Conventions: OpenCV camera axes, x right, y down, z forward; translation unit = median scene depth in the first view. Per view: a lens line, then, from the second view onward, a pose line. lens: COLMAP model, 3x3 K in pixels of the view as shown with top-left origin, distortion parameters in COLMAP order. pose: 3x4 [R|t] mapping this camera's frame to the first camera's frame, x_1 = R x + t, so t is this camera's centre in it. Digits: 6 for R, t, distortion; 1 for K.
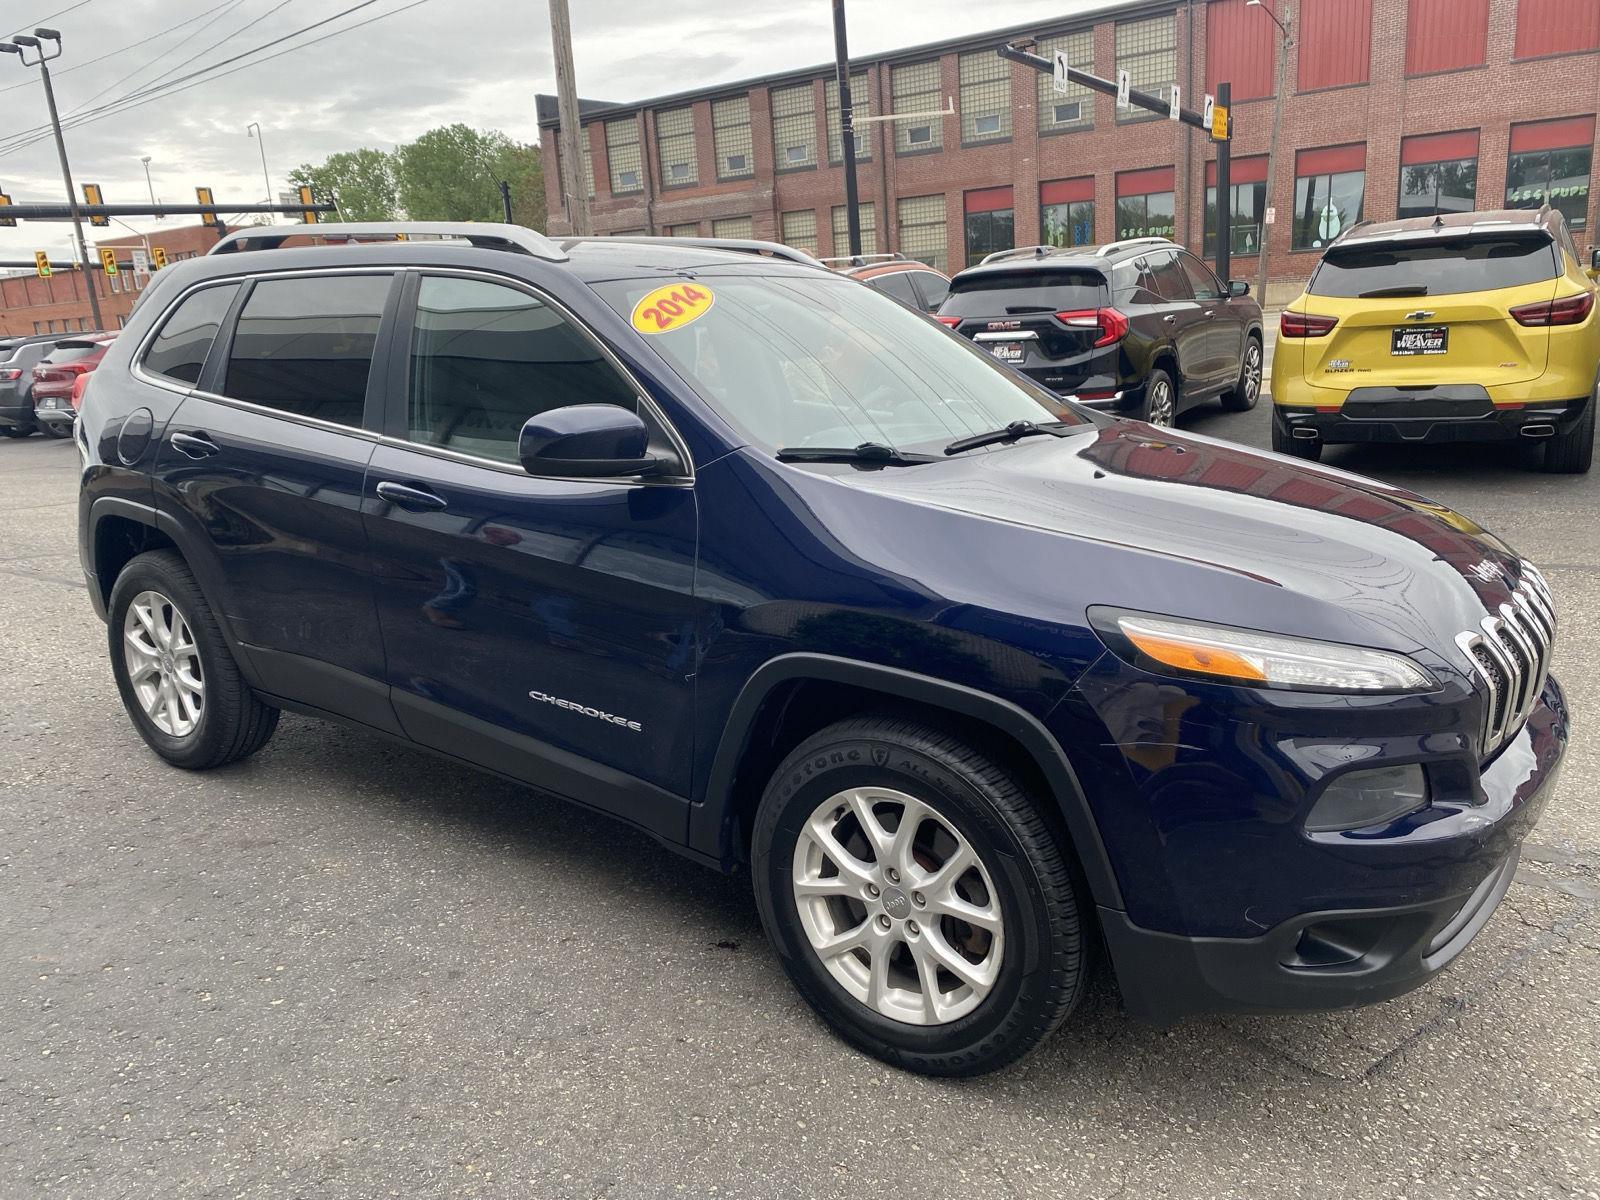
lens RADIAL K [[1214.9, 0, 806.8], [0, 1214.9, 605.9], [0, 0, 1]] dist [0.023899, -0.017683]
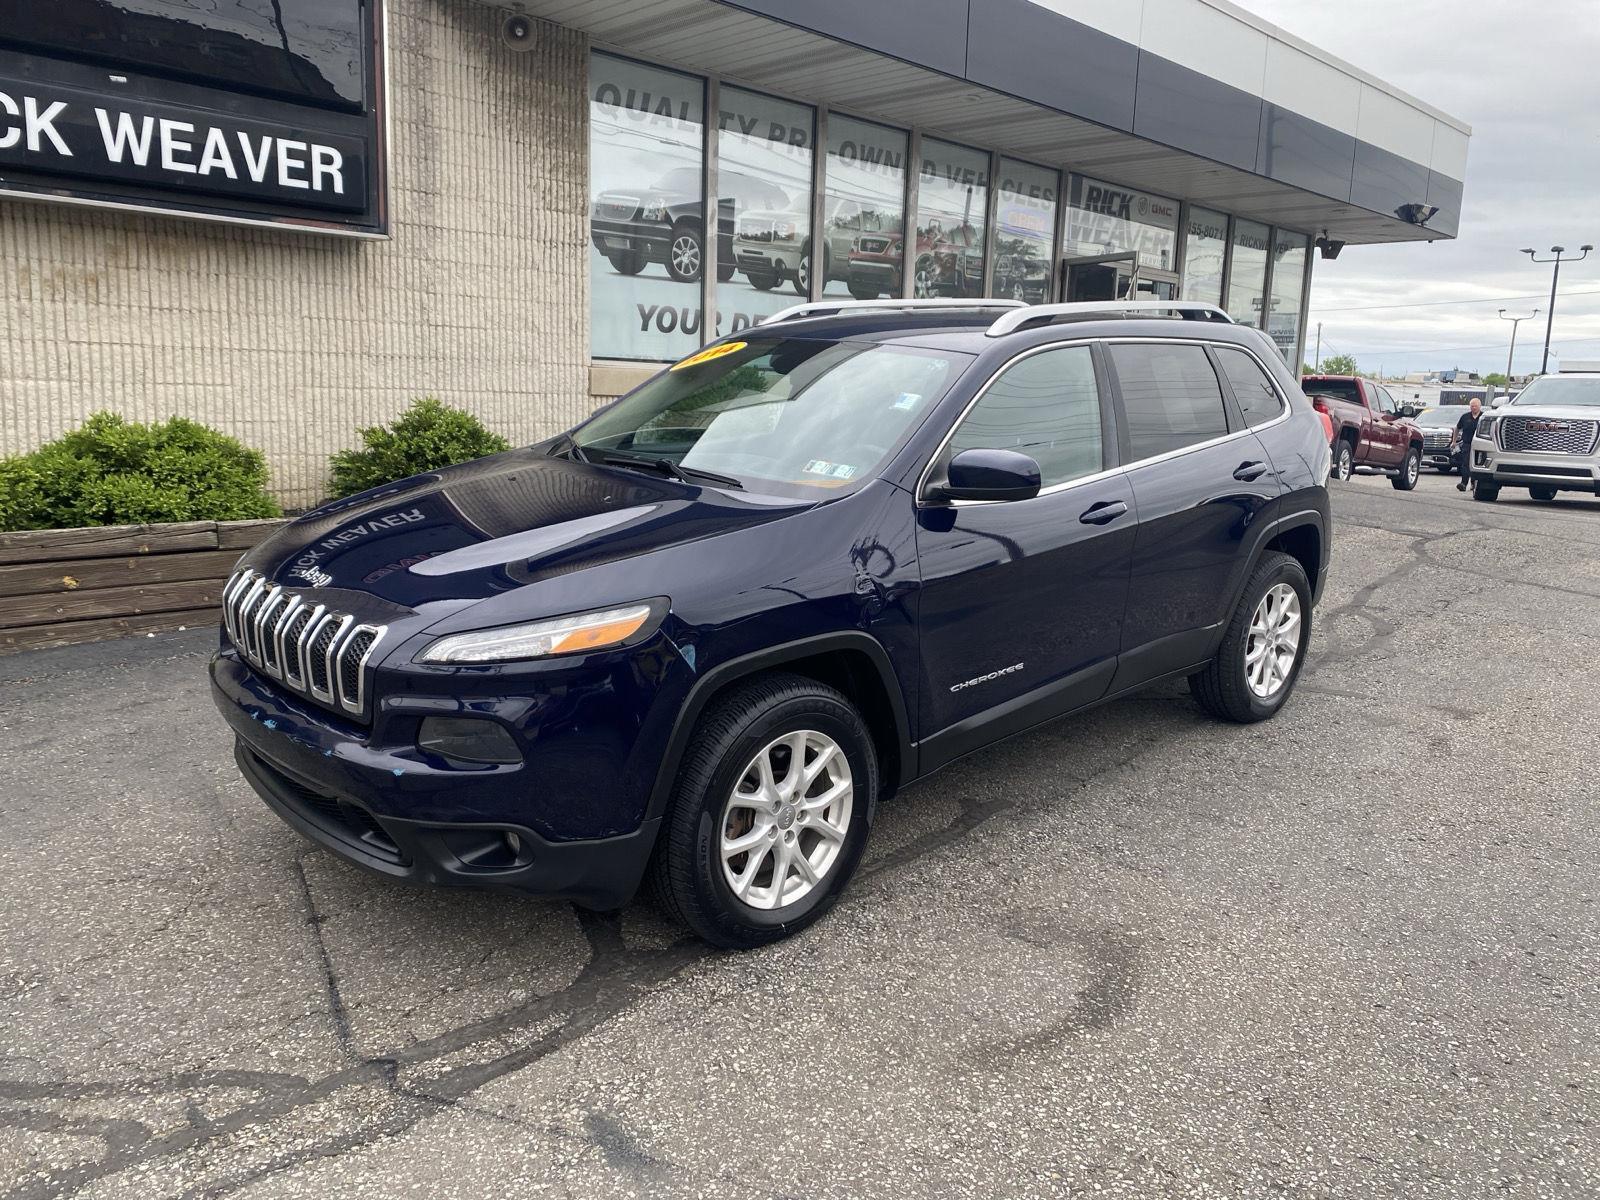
lens RADIAL K [[1214.9, 0, 812.7], [0, 1214.9, 585.0], [0, 0, 1]] dist [0.023899, -0.017683]
pose [[-0.181321, 0.218133, -0.958927, 0.085903], [-0.261715, 0.929223, 0.260863, -0.024861], [0.947960, 0.298265, -0.111399, 0.083564]]
